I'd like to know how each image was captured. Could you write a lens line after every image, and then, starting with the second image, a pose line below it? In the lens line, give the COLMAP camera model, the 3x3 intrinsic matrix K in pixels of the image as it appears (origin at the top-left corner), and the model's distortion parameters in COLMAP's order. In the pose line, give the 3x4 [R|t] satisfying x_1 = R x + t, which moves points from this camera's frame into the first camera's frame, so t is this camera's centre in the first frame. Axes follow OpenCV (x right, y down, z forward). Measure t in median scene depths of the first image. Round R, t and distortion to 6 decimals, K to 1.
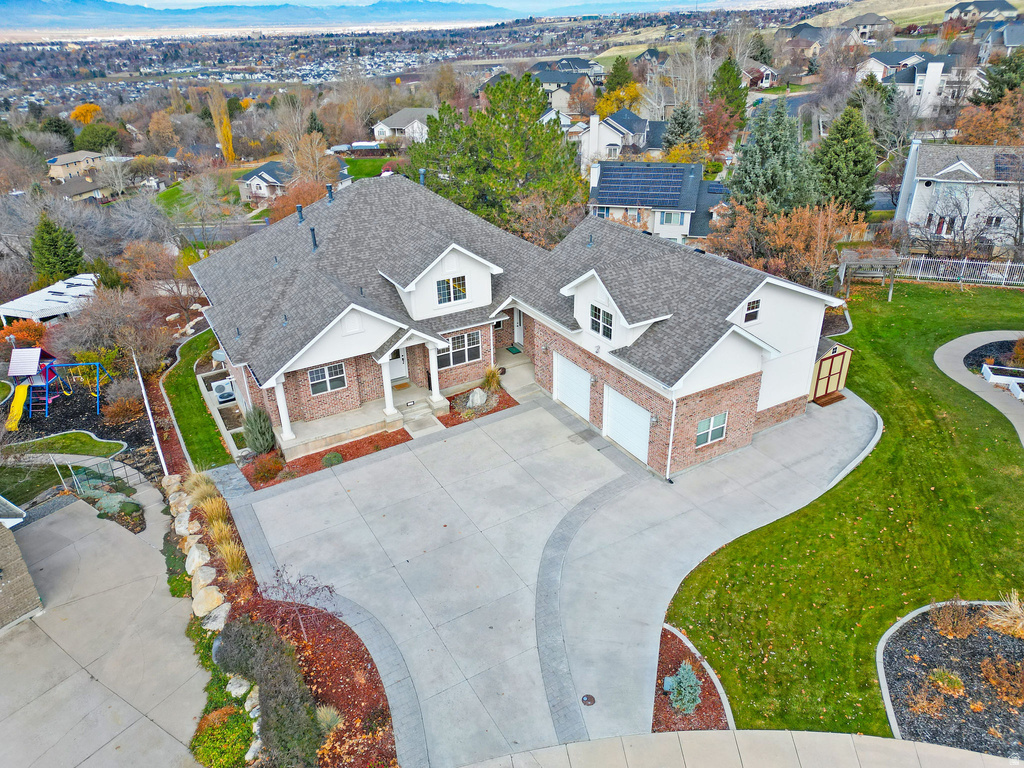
lens RADIAL K [[708.9, 0, 512.0], [0, 708.9, 384.0], [0, 0, 1]] dist [0.083885, -0.078207]
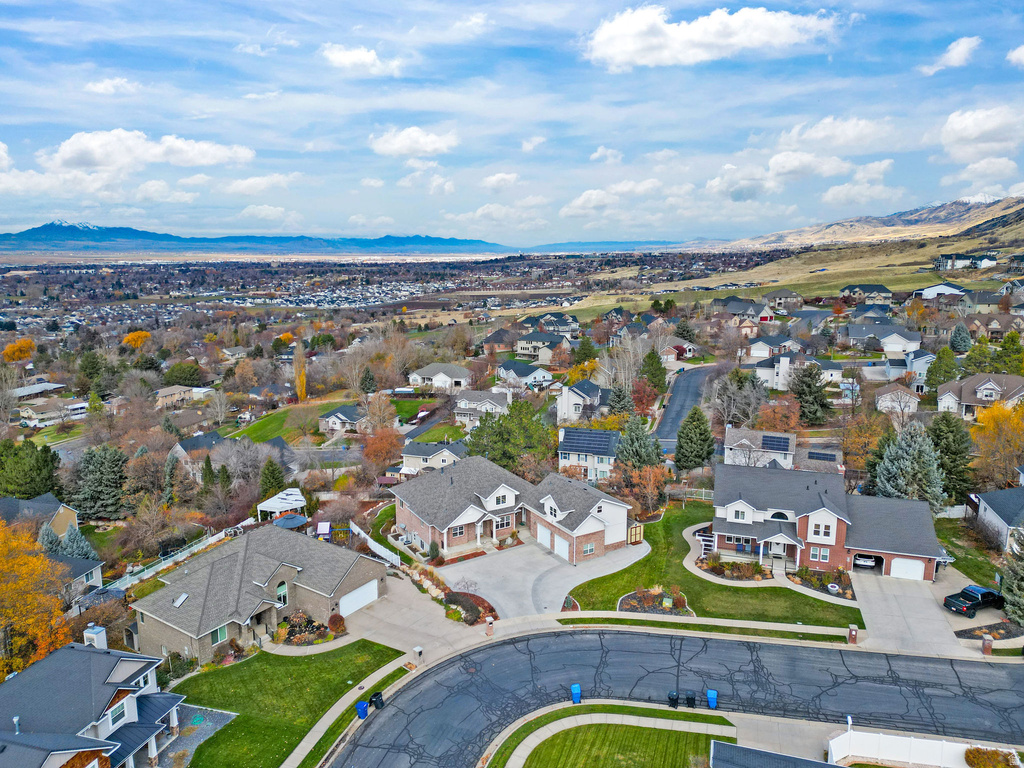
lens RADIAL K [[710.9, 0, 508.8], [0, 710.9, 381.2], [0, 0, 1]] dist [0.093992, -0.096102]
pose [[0.999791, 0.017688, 0.010214, -0.087383], [-0.014056, 0.958641, -0.284270, 0.205909], [-0.014820, 0.284067, 0.958690, -1.740614]]
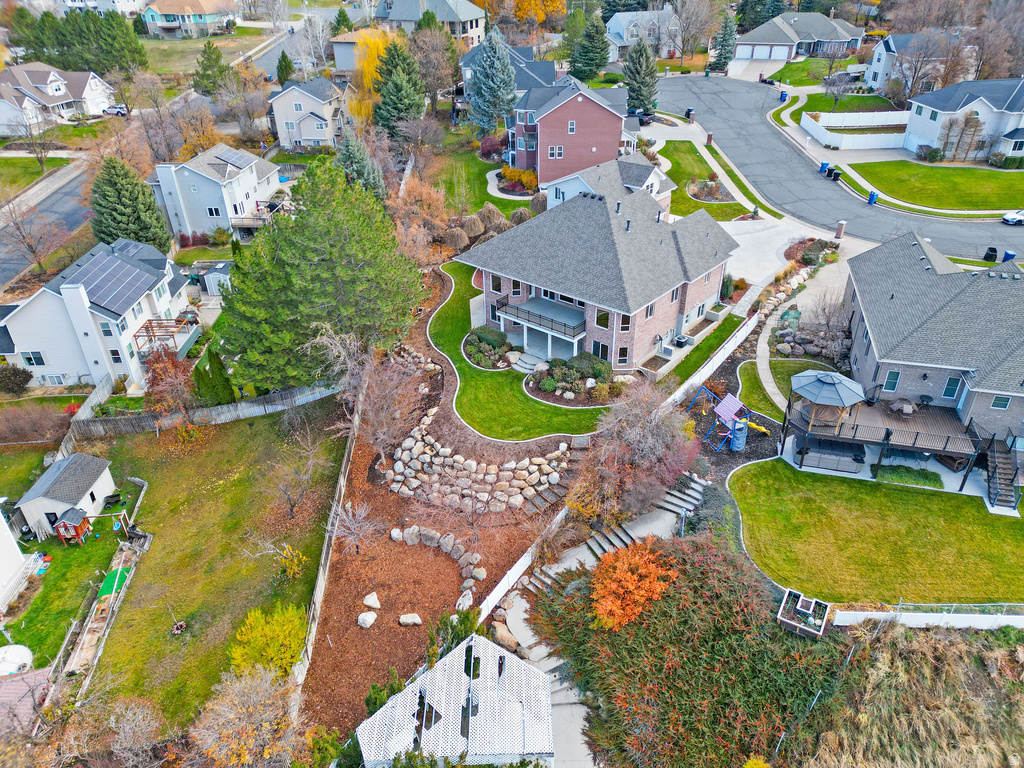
lens RADIAL K [[702.8, 0, 512.0], [0, 702.8, 384.0], [0, 0, 1]] dist [0.096276, -0.092712]
pose [[-0.331590, -0.469011, 0.818582, -1.769572], [0.455440, 0.680290, 0.574265, -1.083161], [-0.826210, 0.563235, -0.011971, 1.536189]]
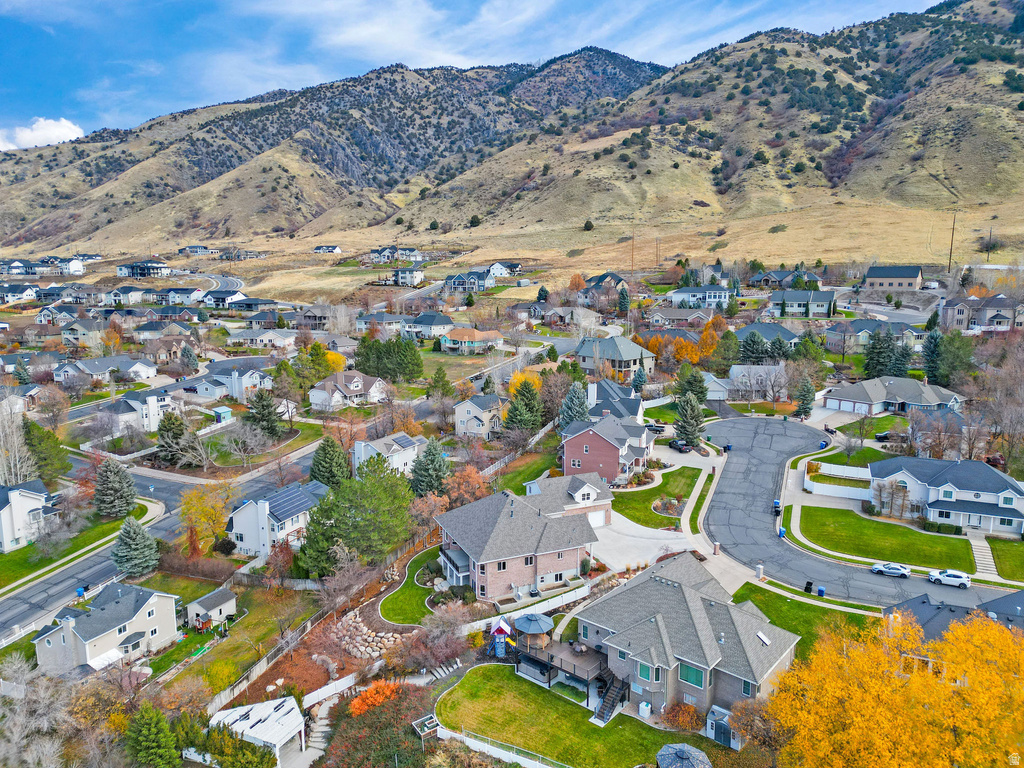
lens RADIAL K [[708.9, 0, 512.0], [0, 708.9, 384.0], [0, 0, 1]] dist [0.083885, -0.078207]
pose [[0.109418, -0.144978, 0.983366, -3.024512], [0.460185, 0.884286, 0.079166, -0.934940], [-0.881054, 0.443869, 0.163474, 0.384669]]
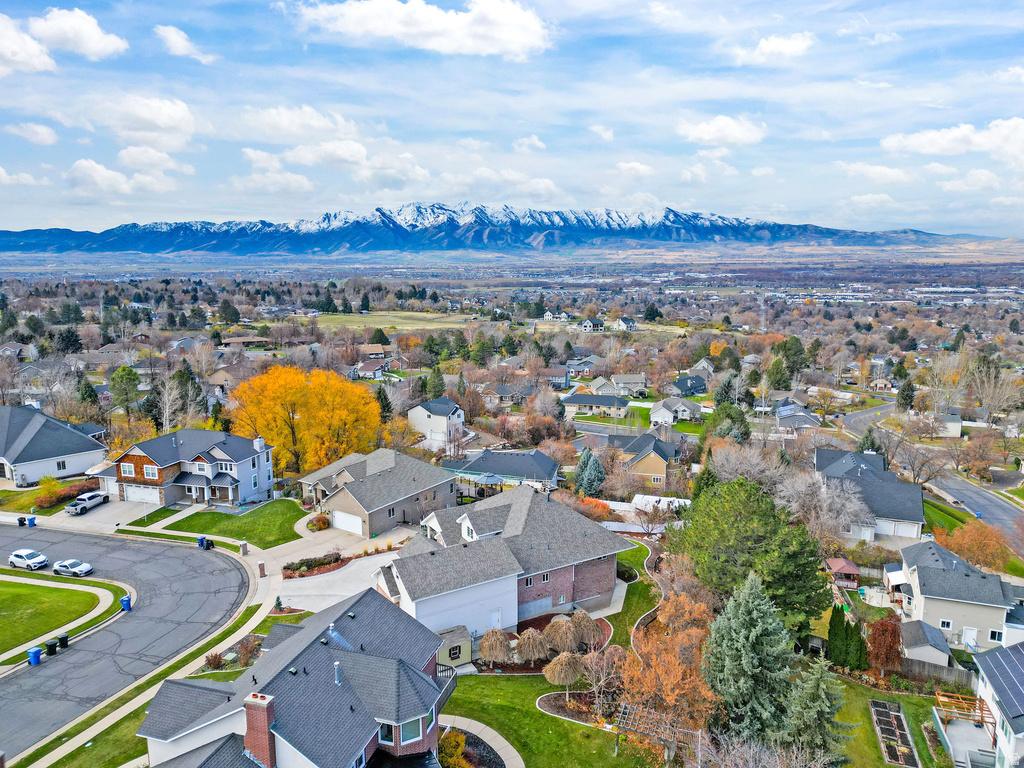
lens RADIAL K [[710.9, 0, 508.8], [0, 710.9, 381.2], [0, 0, 1]] dist [0.093992, -0.096102]
pose [[-0.004413, 0.198603, -0.980070, 2.036970], [-0.455312, 0.872195, 0.178794, -1.006070], [0.890321, 0.447026, 0.086577, 0.662506]]
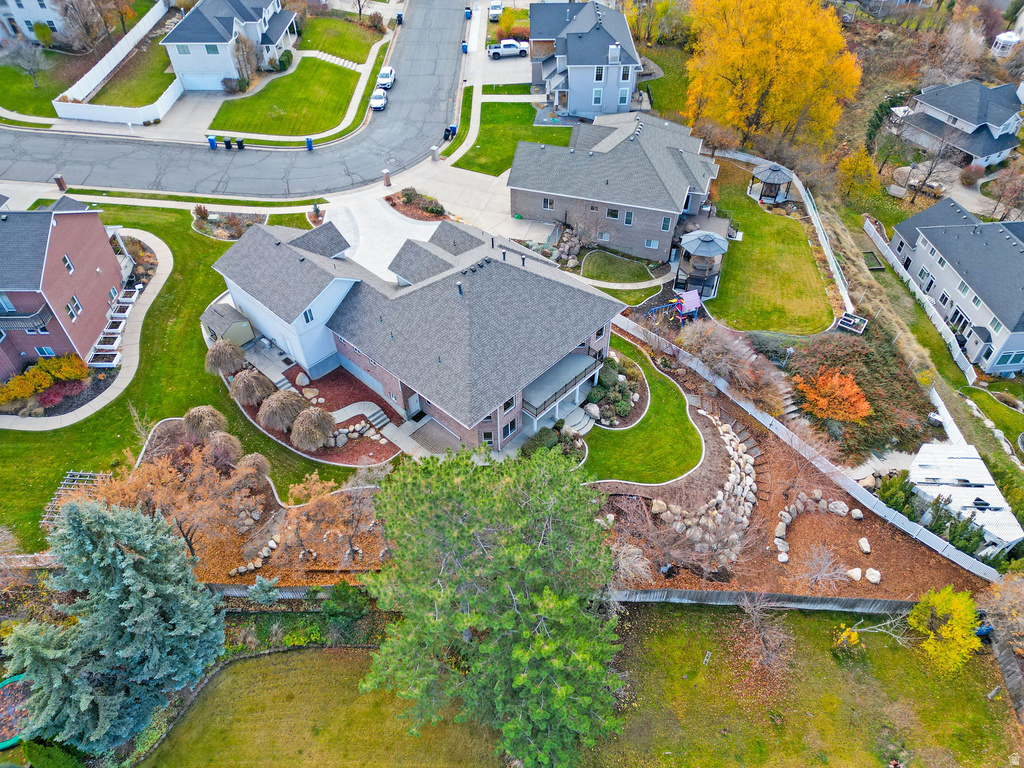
lens RADIAL K [[710.9, 0, 508.8], [0, 710.9, 381.2], [0, 0, 1]] dist [0.093992, -0.096102]
pose [[-0.957250, 0.227354, -0.178838, 0.078398], [-0.101390, 0.315314, 0.943555, -1.739375], [0.270912, 0.921351, -0.278783, 1.794546]]
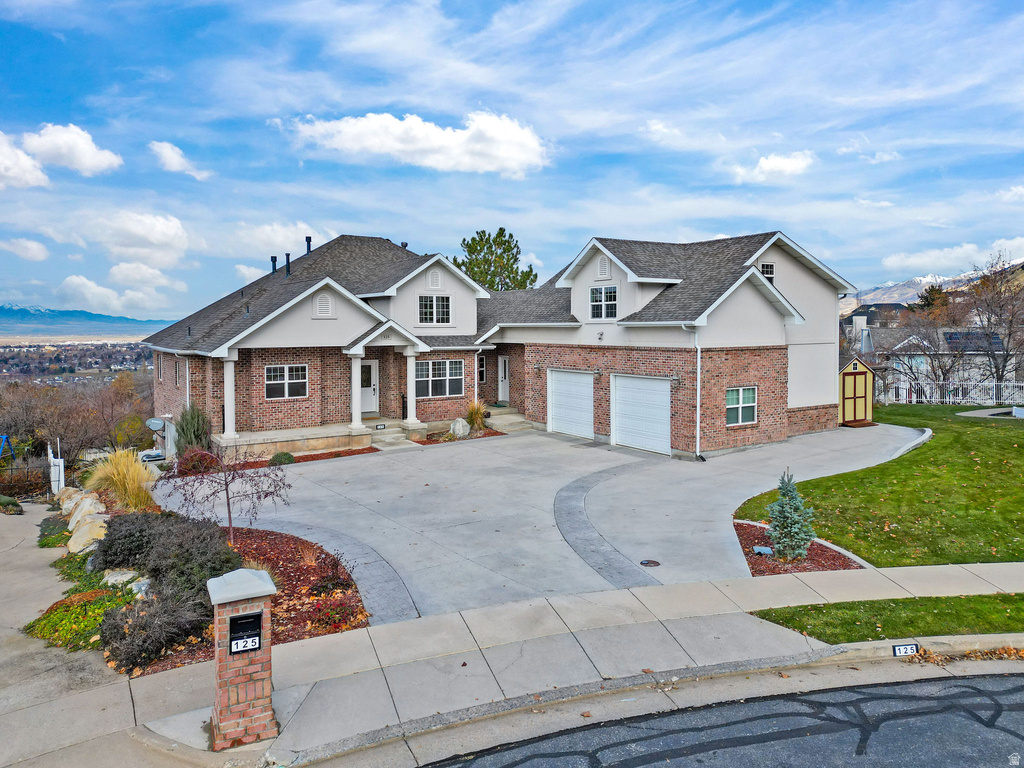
lens RADIAL K [[724.6, 0, 511.5], [0, 724.6, 351.3], [0, 0, 1]] dist [0.081626, -0.090449]
pose [[0.998183, 0.015974, 0.058100, -0.037863], [0.010544, 0.903042, -0.429423, 0.308686], [-0.059327, 0.429256, 0.901232, 0.165915]]
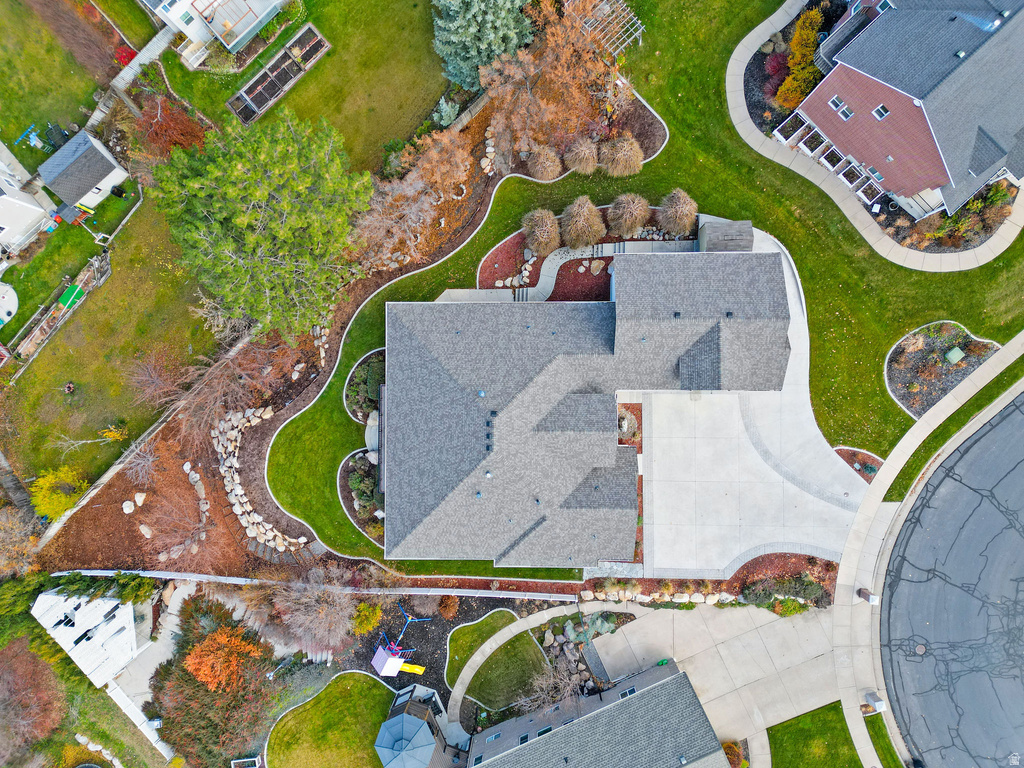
lens RADIAL K [[708.9, 0, 512.0], [0, 708.9, 384.0], [0, 0, 1]] dist [0.083885, -0.078207]
pose [[0.500519, -0.865699, 0.006807, -0.107239], [0.419680, 0.249507, 0.872706, -1.489161], [-0.757199, -0.433949, 0.488199, 0.447287]]
